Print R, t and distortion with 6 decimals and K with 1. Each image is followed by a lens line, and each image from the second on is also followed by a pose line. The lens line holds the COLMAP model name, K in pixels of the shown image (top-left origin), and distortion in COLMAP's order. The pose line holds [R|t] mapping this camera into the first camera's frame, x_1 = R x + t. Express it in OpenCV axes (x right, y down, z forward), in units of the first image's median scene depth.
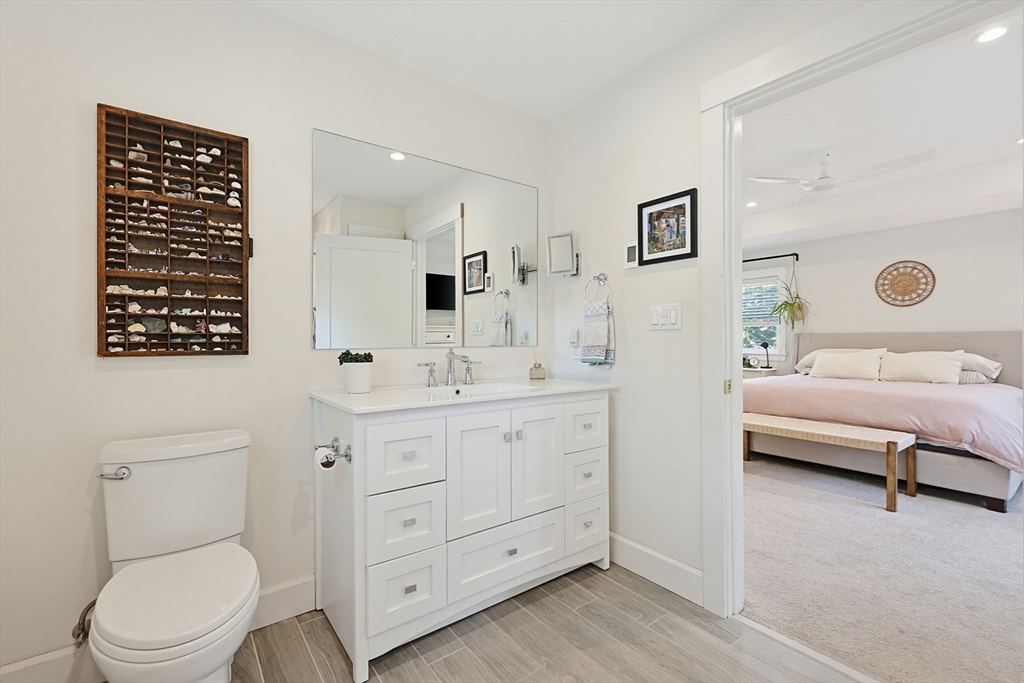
lens RADIAL K [[443.0, 0, 511.8], [0, 443.0, 339.8], [0, 0, 1]] dist [0.001059, 0.000330]
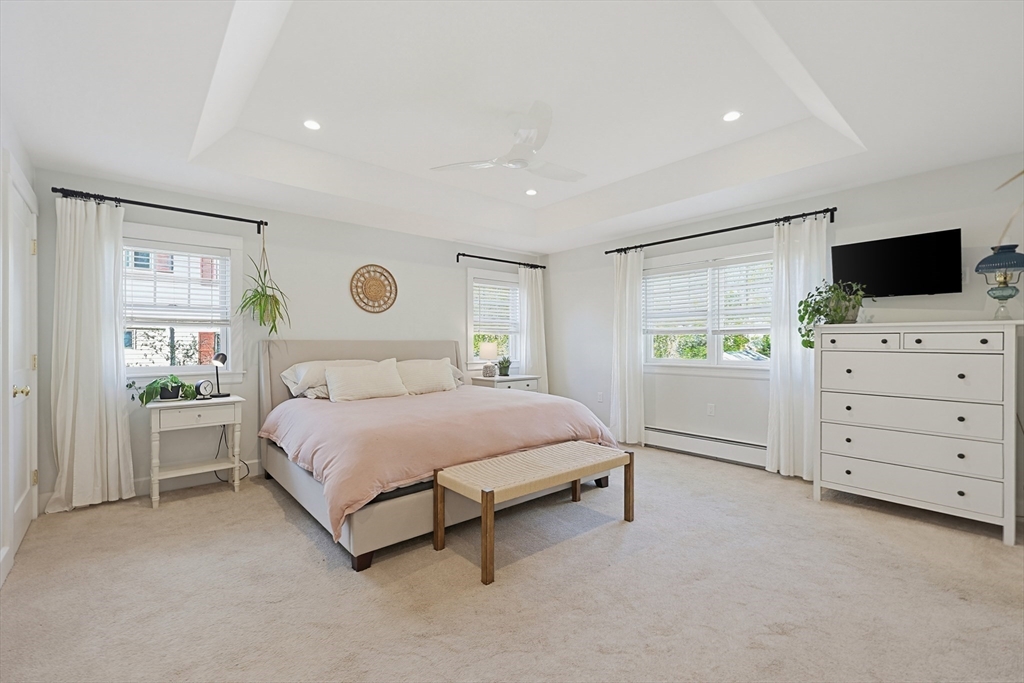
lens RADIAL K [[443.0, 0, 514.5], [0, 443.0, 343.0], [0, 0, 1]] dist [0.001059, 0.000330]
pose [[-0.080404, 0.000862, 0.996762, -0.075955], [0.000504, 1.000000, -0.000824, -0.010413], [-0.996762, 0.000436, -0.080404, 0.774099]]
